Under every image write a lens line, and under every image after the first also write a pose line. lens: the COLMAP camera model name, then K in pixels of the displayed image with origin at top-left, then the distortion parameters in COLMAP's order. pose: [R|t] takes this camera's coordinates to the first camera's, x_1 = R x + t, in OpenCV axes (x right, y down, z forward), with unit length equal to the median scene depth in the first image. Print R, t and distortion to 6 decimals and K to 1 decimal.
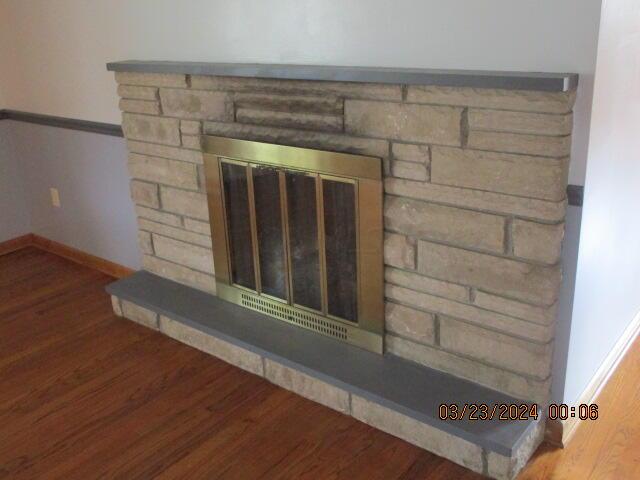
lens RADIAL K [[633.0, 0, 320.0], [0, 633.0, 240.0], [0, 0, 1]] dist [-0.003906, -0.001378]
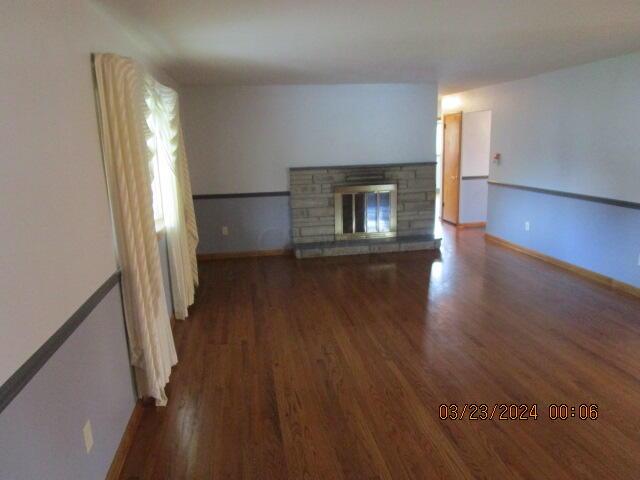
lens RADIAL K [[451.0, 0, 317.0], [0, 451.0, 242.1], [0, 0, 1]] dist [-0.043228, 0.027709]
pose [[0.665120, -0.139575, 0.733576, -2.089696], [0.265108, 0.962519, -0.057233, 0.227178], [-0.698092, 0.232544, 0.677193, -0.470928]]
